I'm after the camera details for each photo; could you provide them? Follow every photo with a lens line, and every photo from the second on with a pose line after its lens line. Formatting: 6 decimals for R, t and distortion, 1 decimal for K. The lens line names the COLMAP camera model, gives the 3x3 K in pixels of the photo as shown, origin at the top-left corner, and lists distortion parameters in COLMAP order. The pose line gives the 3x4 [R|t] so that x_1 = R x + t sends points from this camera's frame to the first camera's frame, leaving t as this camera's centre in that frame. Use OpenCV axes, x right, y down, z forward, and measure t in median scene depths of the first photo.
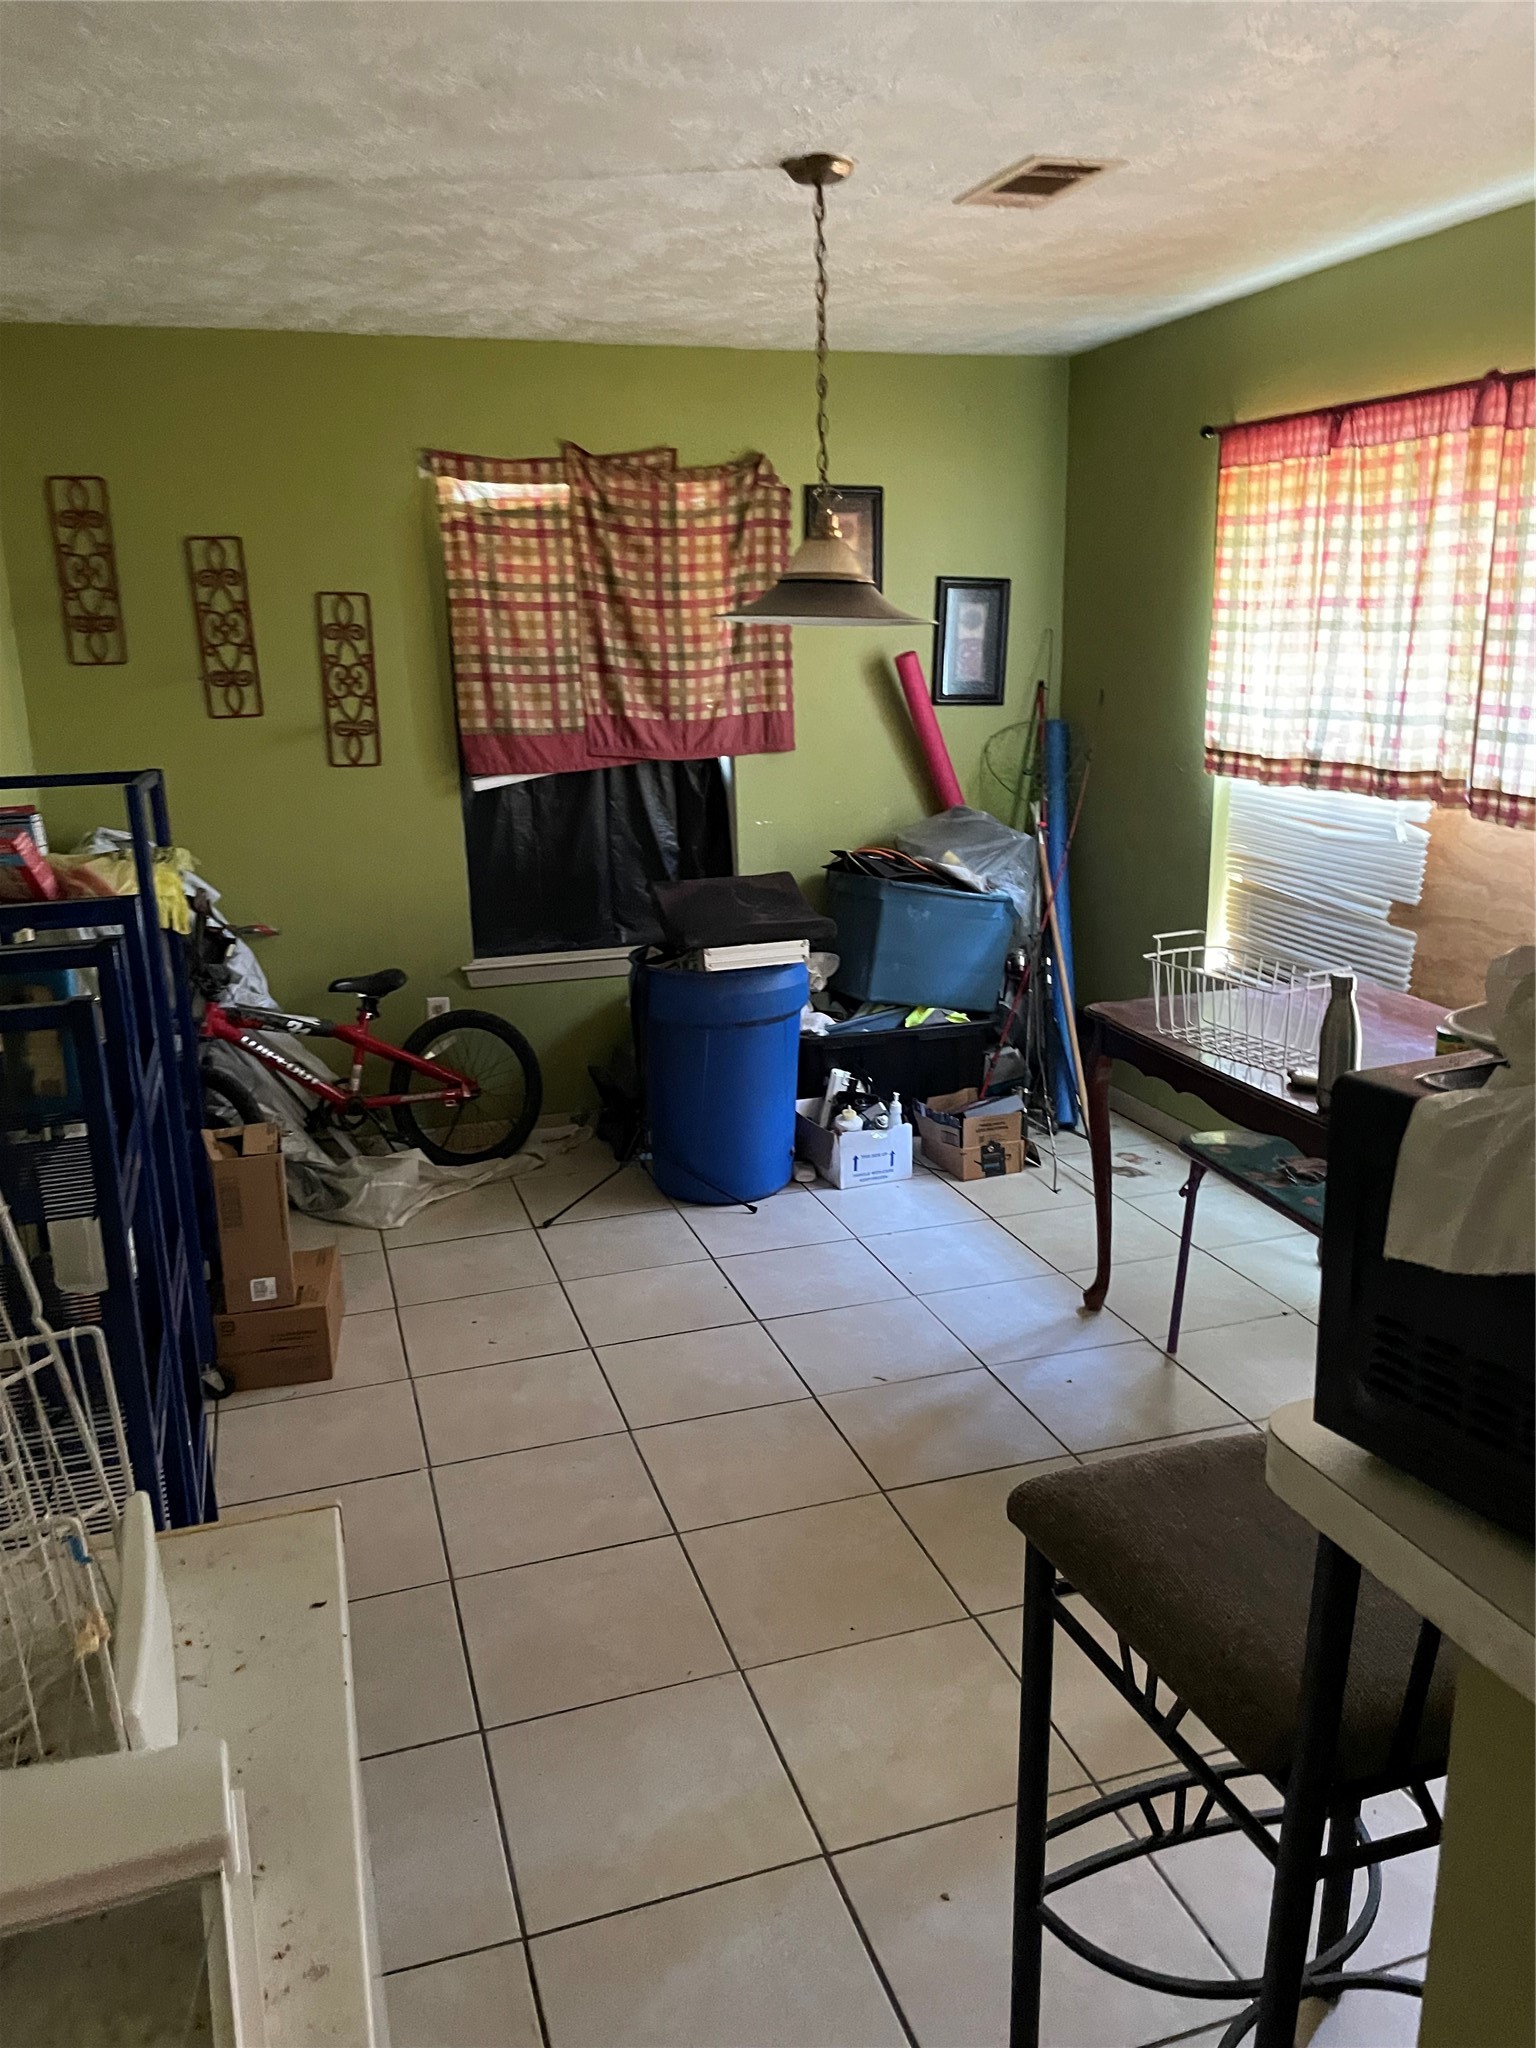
lens RADIAL K [[1544.2, 0, 794.7], [0, 1544.2, 1066.8], [0, 0, 1]] dist [0.093328, -0.118814]
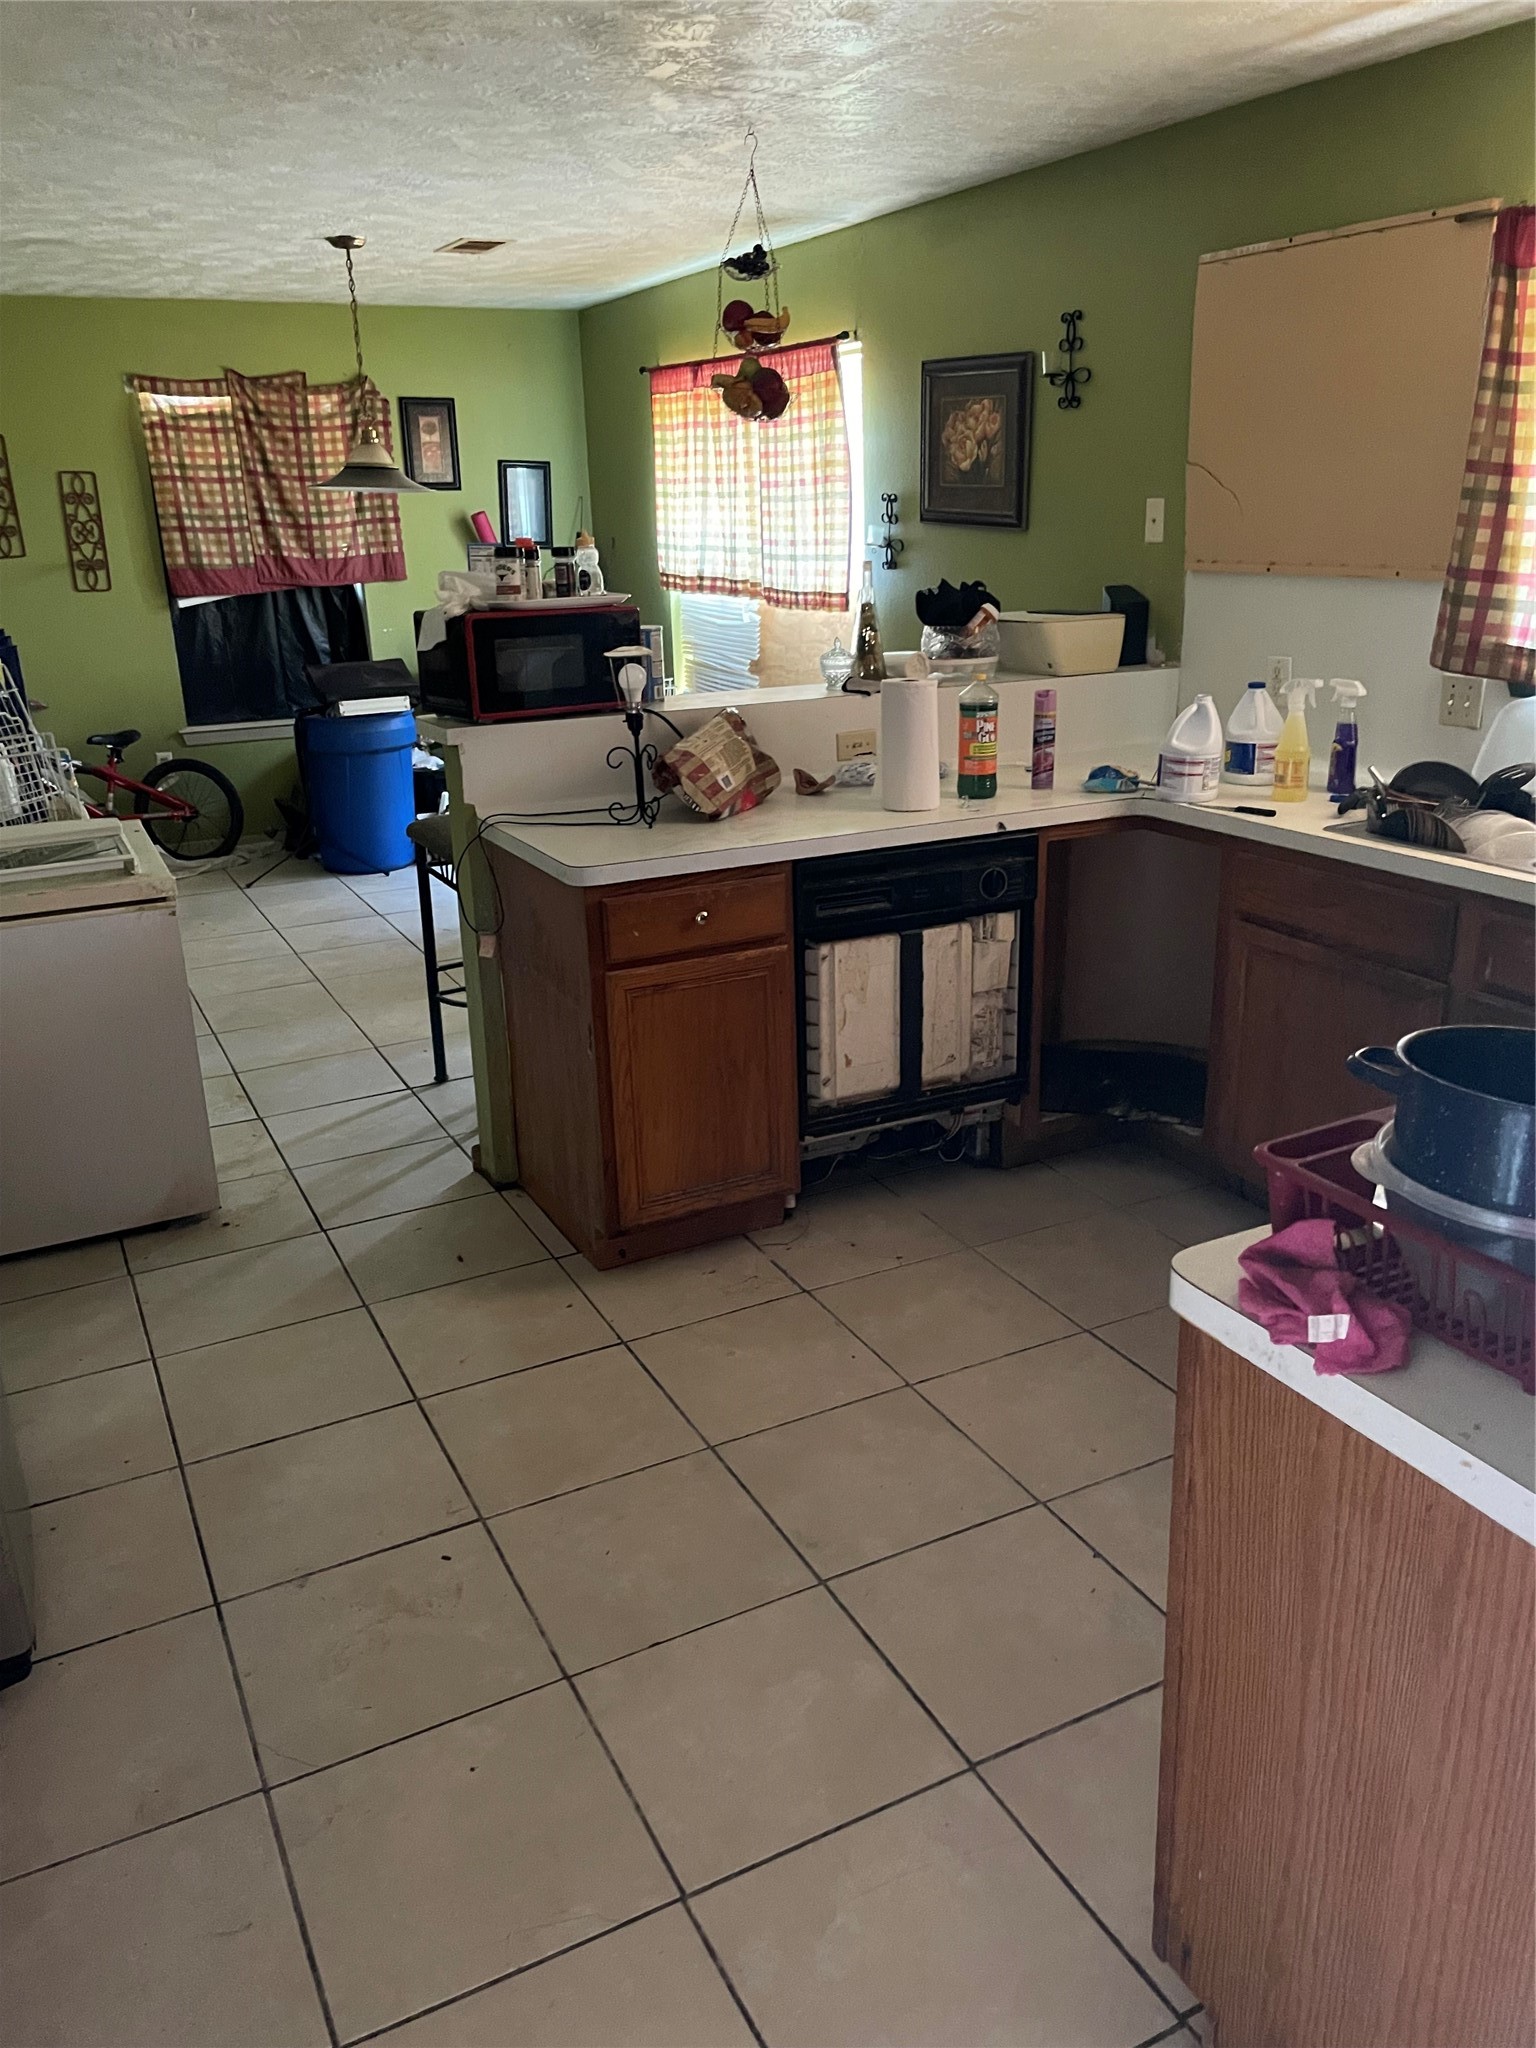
lens RADIAL K [[1544.2, 0, 785.1], [0, 1544.2, 1030.7], [0, 0, 1]] dist [0.093328, -0.118814]
pose [[0.987807, -0.056424, 0.145101, 0.125026], [0.048670, 0.997219, 0.056442, 0.169279], [-0.147882, -0.048691, 0.987806, -0.581240]]
